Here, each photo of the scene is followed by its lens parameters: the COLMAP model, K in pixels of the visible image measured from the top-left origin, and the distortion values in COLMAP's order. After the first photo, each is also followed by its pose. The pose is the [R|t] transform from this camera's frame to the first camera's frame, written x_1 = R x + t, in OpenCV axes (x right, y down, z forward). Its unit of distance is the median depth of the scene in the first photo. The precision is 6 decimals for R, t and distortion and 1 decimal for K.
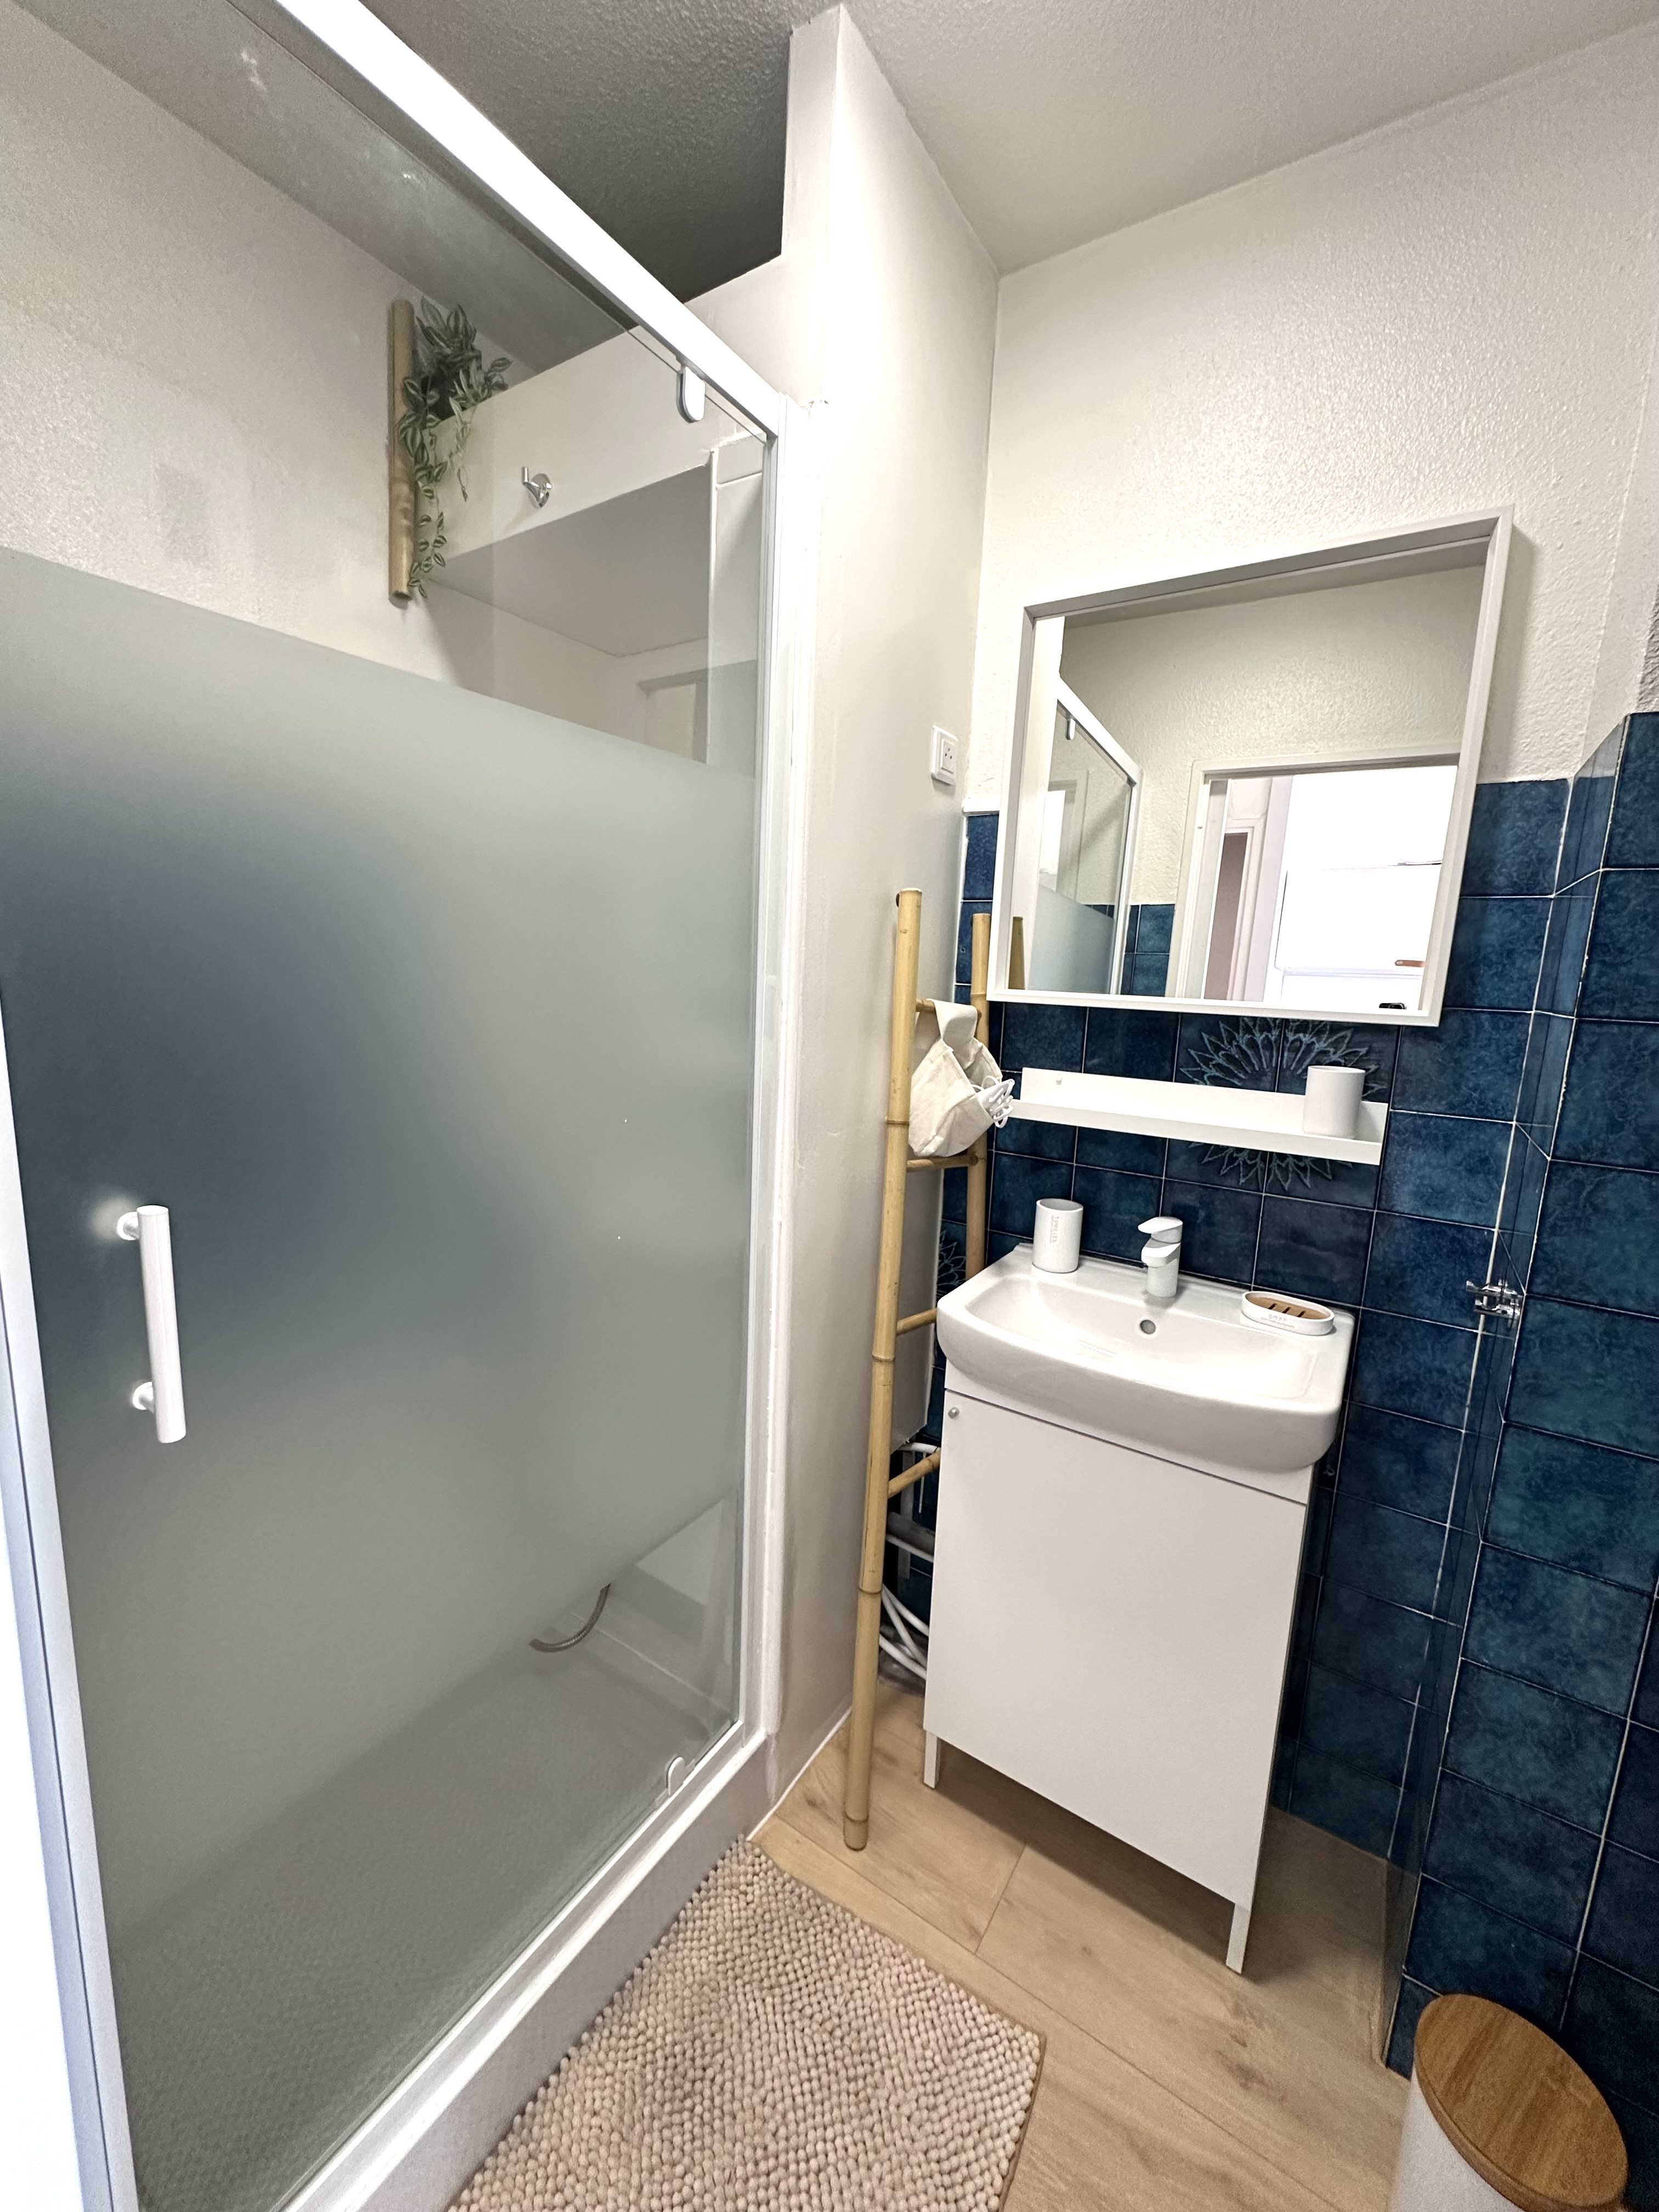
lens RADIAL K [[880.3, 0, 822.2], [0, 880.3, 1107.6], [0, 0, 1]] dist [0.000300, 0.000214]
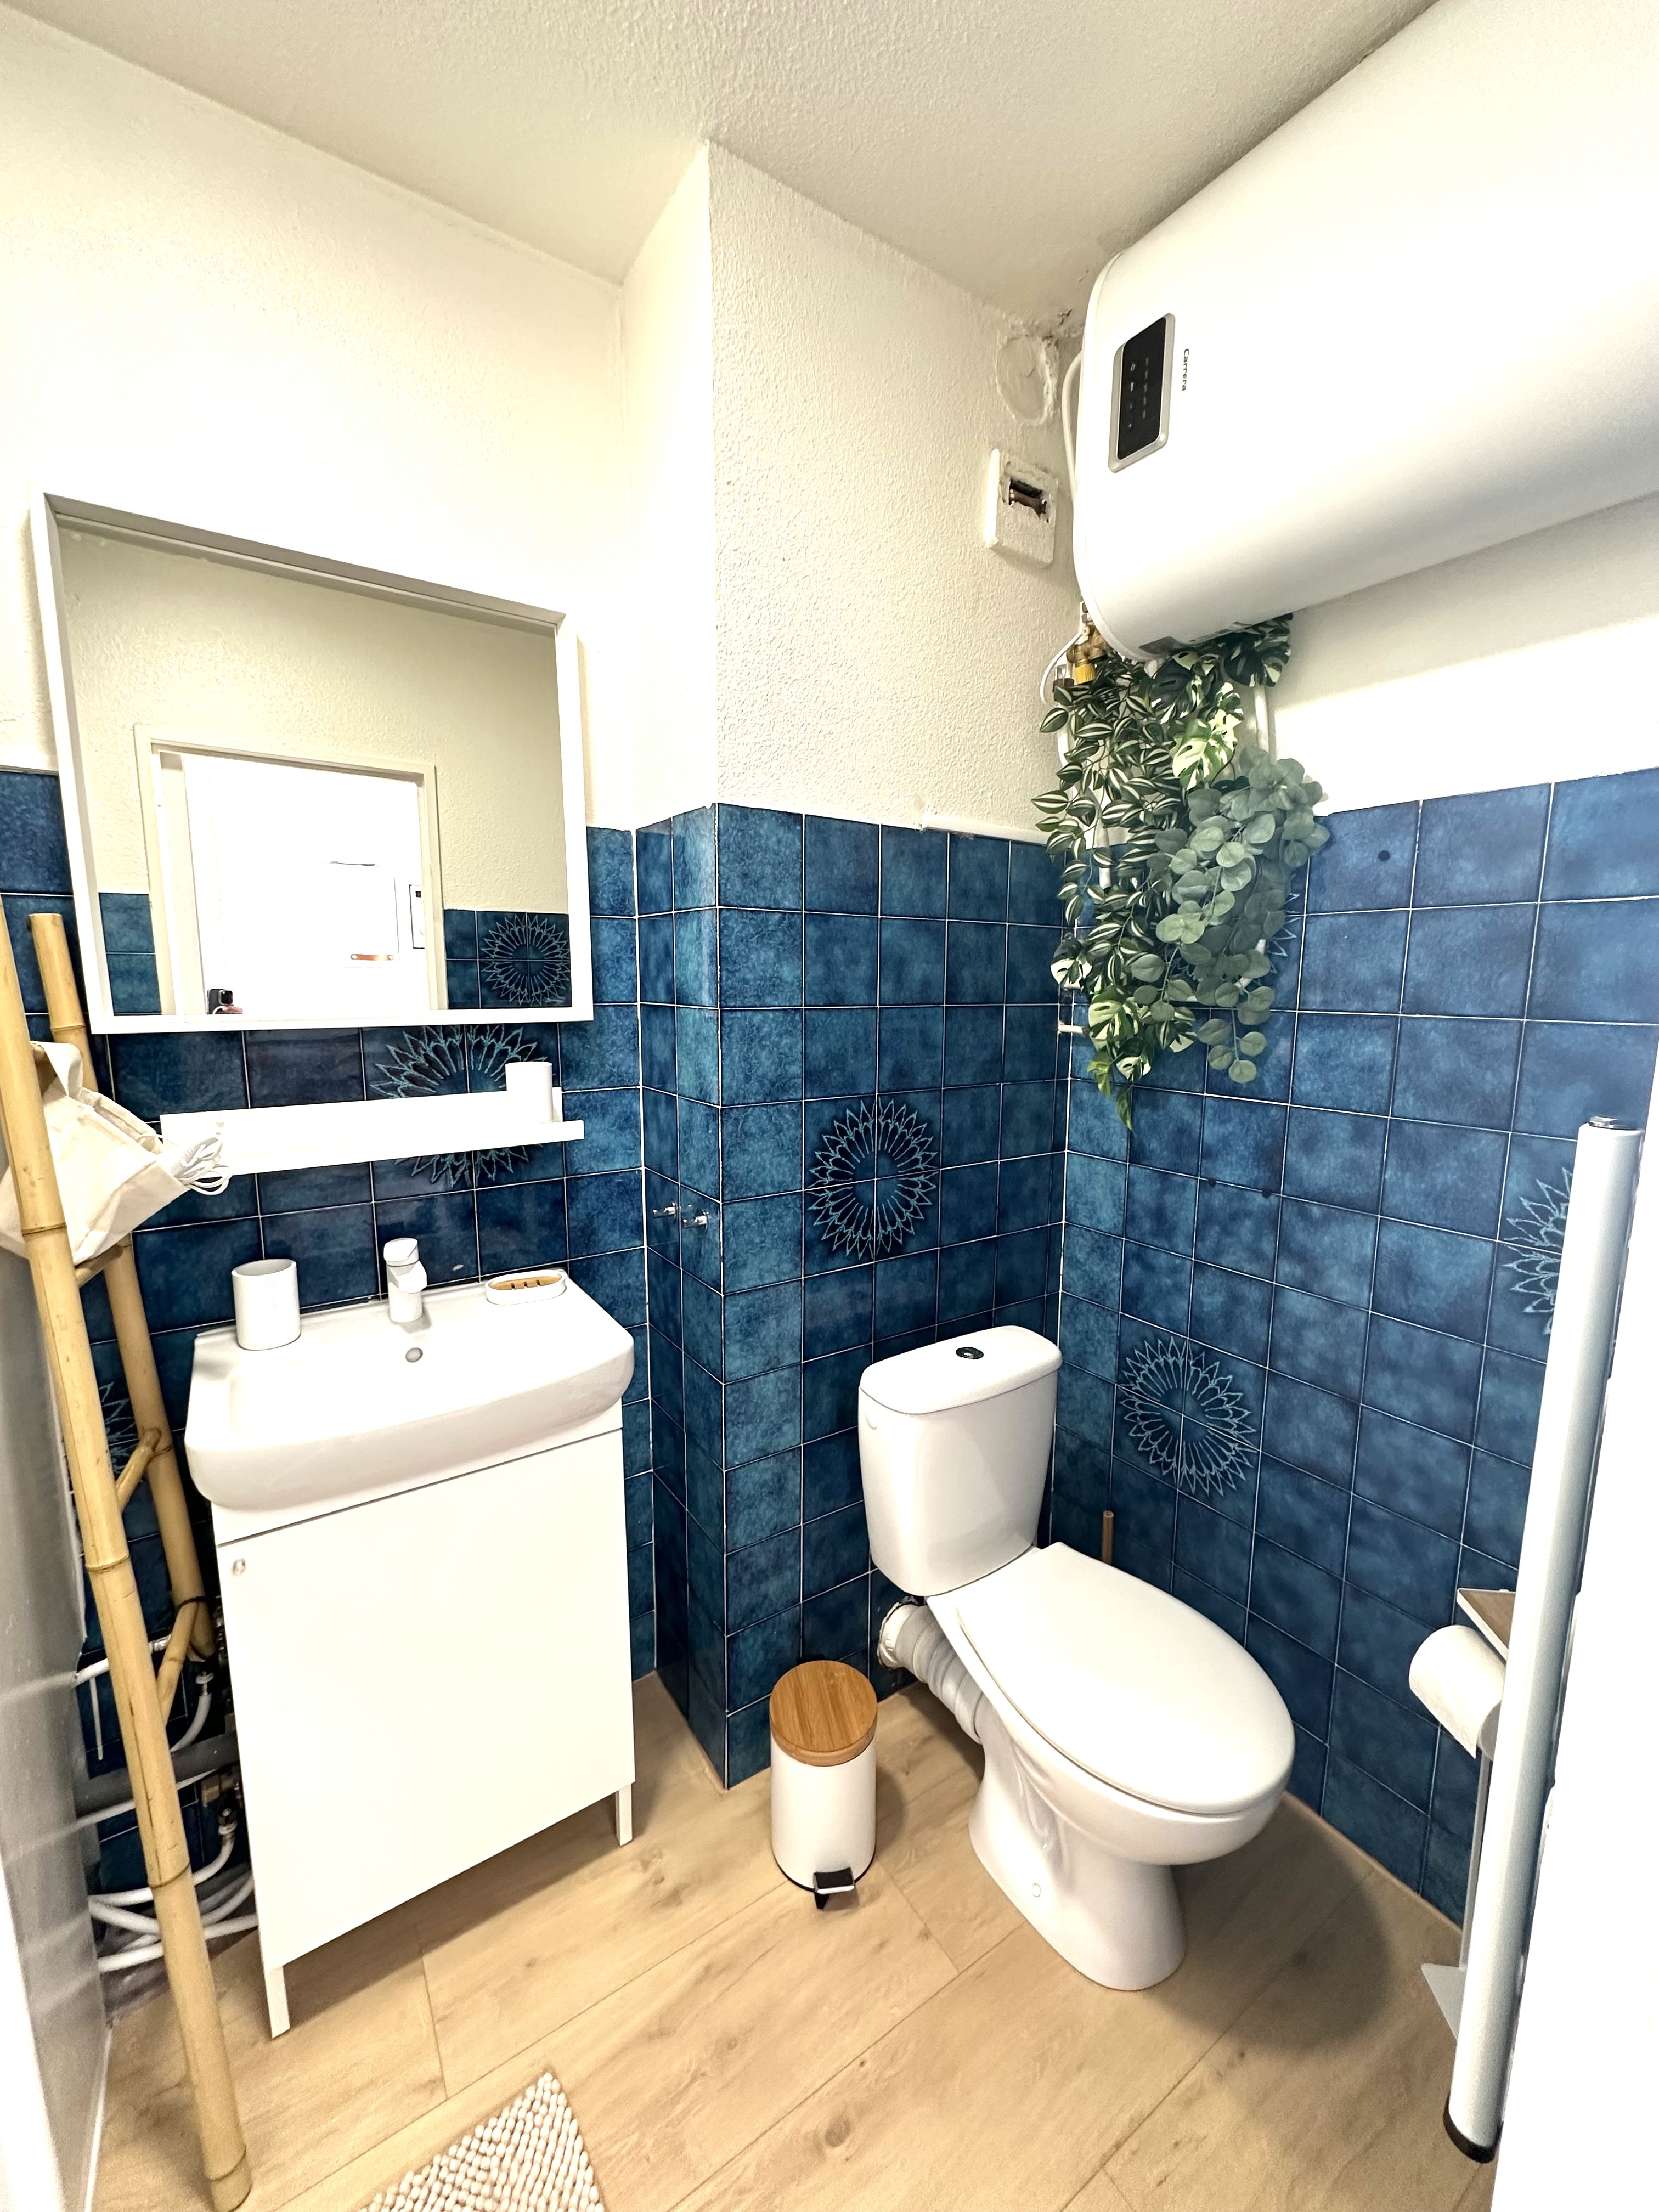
lens RADIAL K [[880.3, 0, 824.7], [0, 880.3, 1109.7], [0, 0, 1]] dist [0.000300, 0.000214]
pose [[0.391612, -0.177798, 0.902789, -0.297133], [0.159443, 0.979423, 0.123727, -0.065044], [-0.906211, 0.095491, 0.411903, 0.188798]]
